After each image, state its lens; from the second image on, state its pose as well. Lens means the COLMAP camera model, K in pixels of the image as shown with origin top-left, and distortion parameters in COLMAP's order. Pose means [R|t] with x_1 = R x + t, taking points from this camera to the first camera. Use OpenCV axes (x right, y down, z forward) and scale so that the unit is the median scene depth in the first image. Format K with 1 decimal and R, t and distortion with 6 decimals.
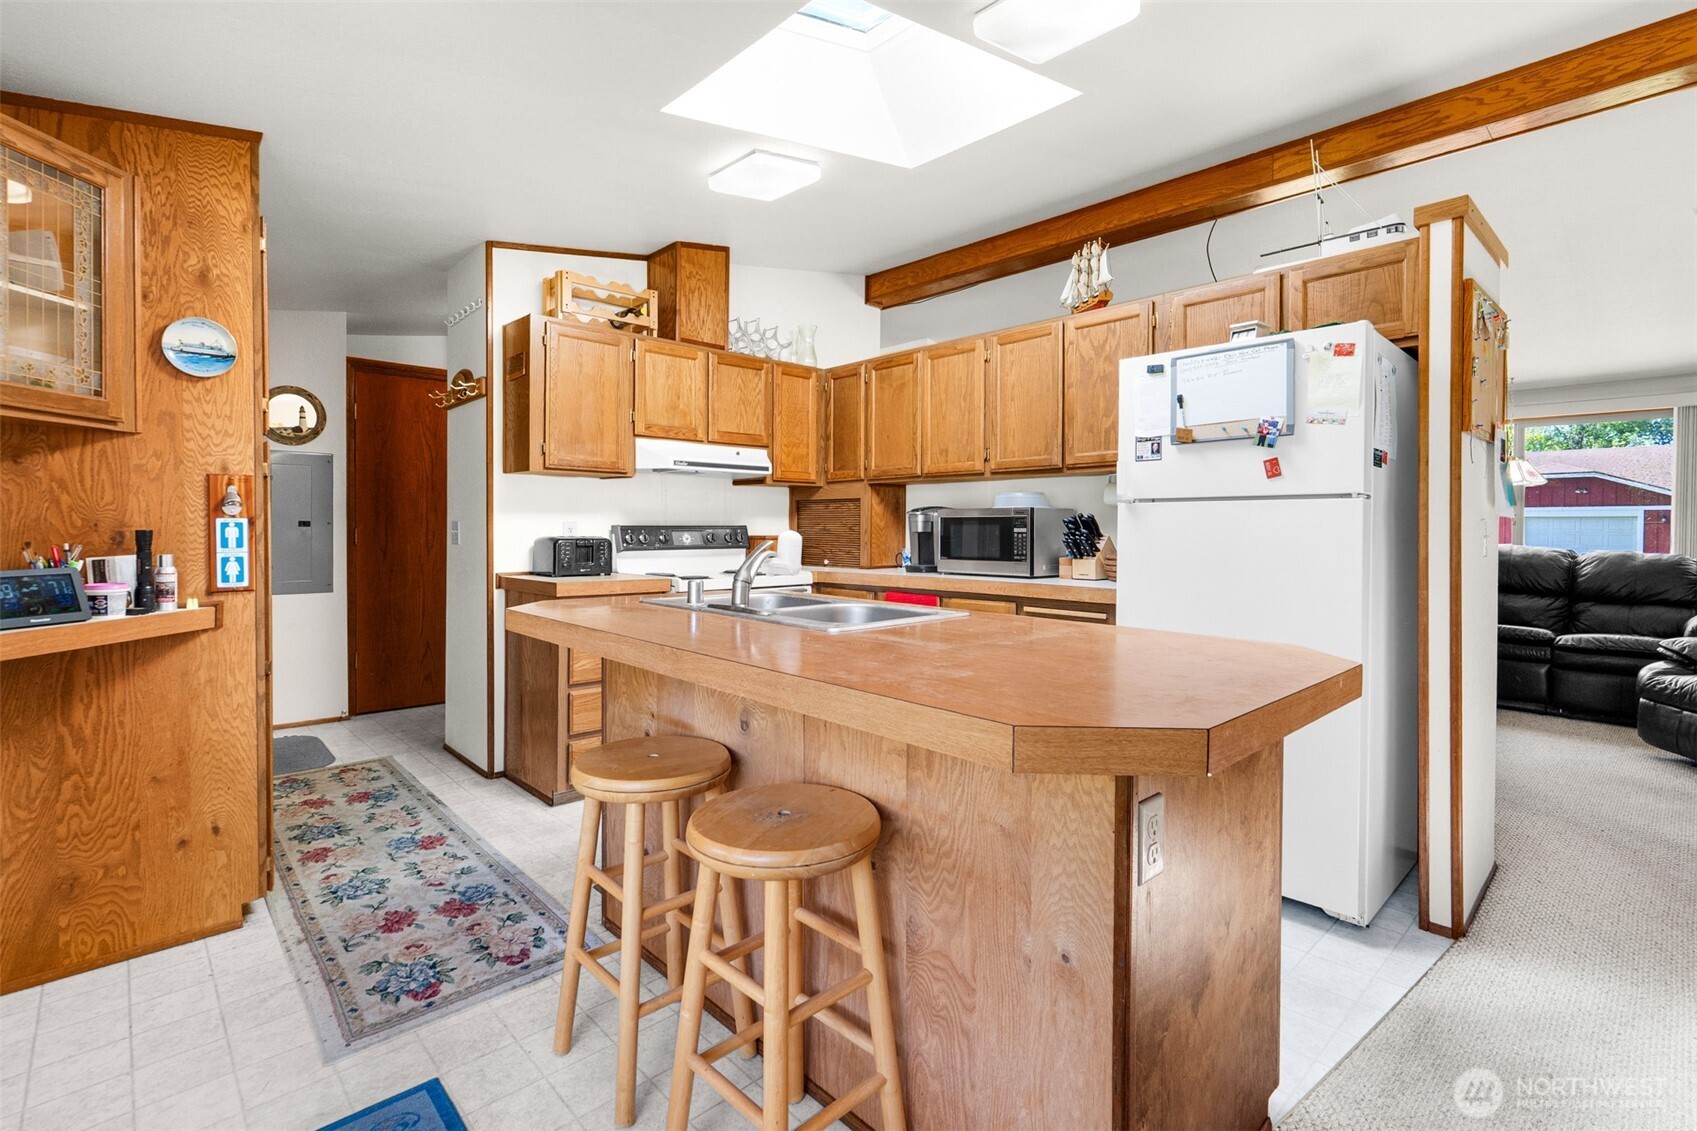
lens RADIAL K [[793.5, 0, 852.4], [0, 793.5, 525.4], [0, 0, 1]] dist [-0.000625, -0.000589]
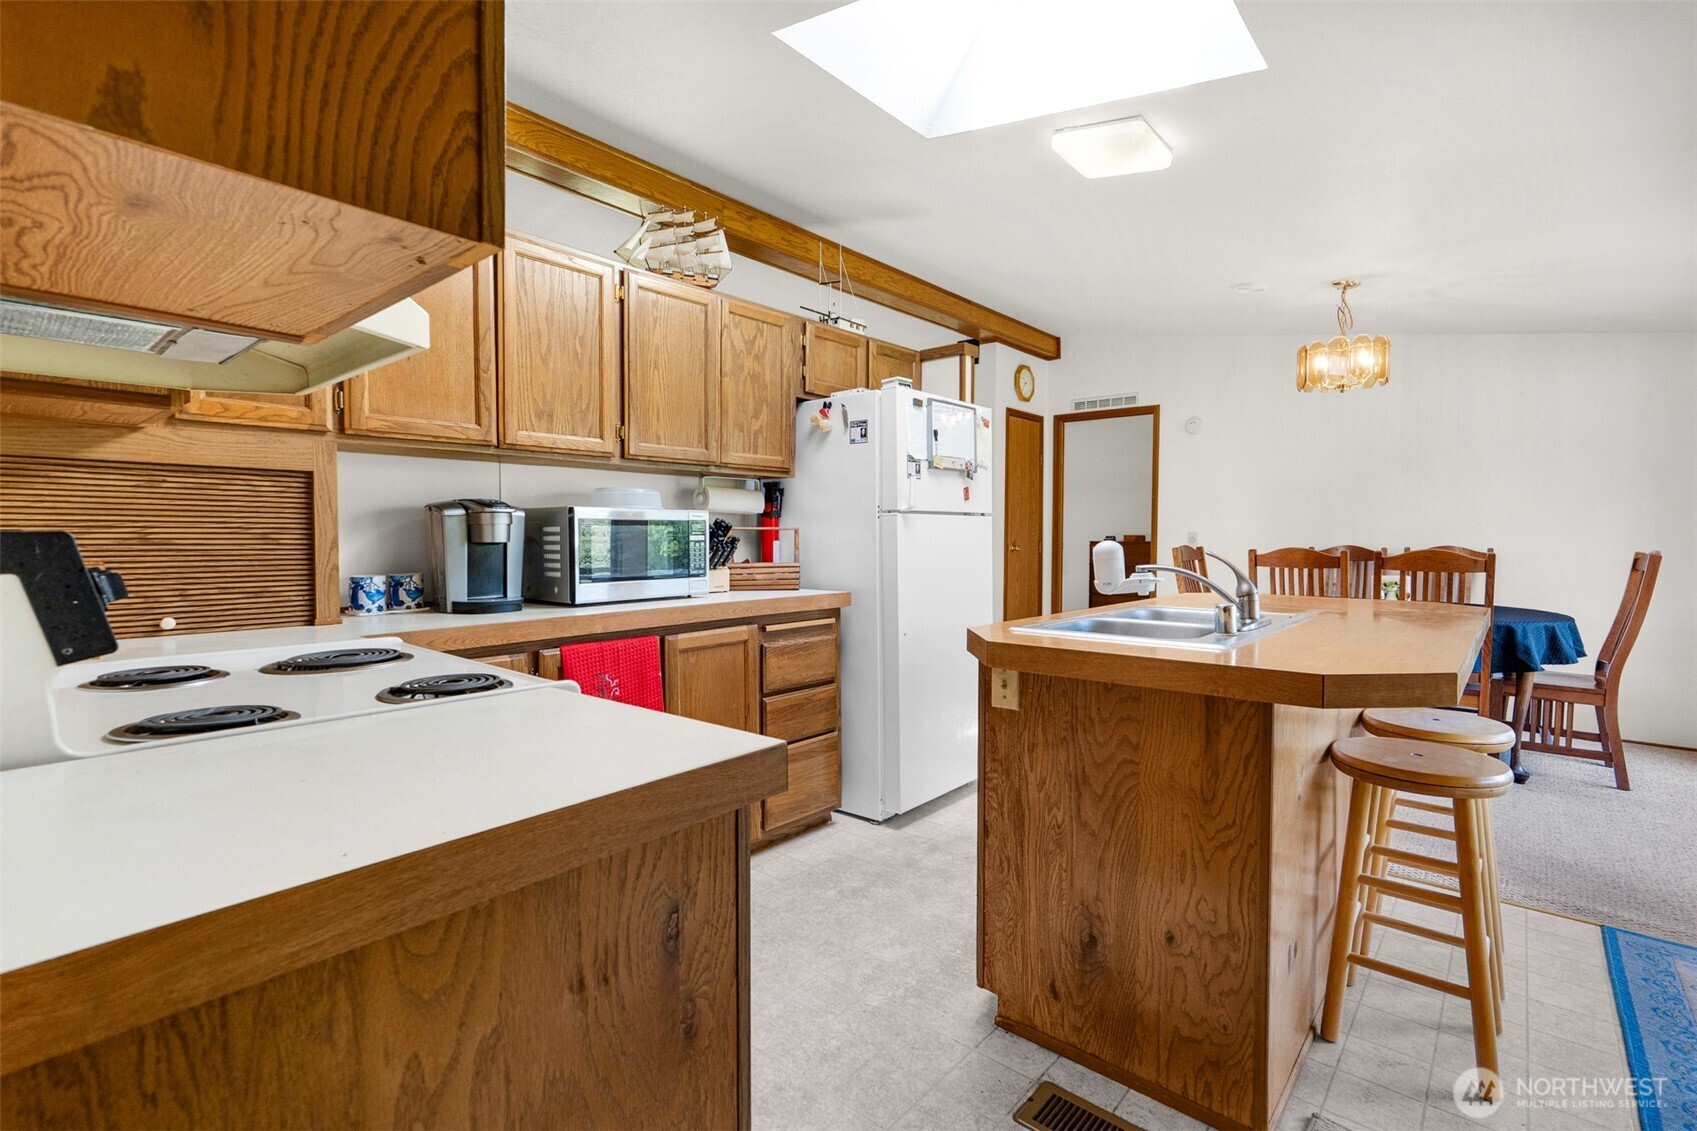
lens RADIAL K [[793.5, 0, 848.2], [0, 793.5, 565.1], [0, 0, 1]] dist [-0.000625, -0.000589]
pose [[-0.107667, -0.037001, 0.993498, -0.787884], [-0.001238, 0.999311, 0.037083, 0.004139], [-0.994186, 0.002763, -0.107639, 1.206261]]
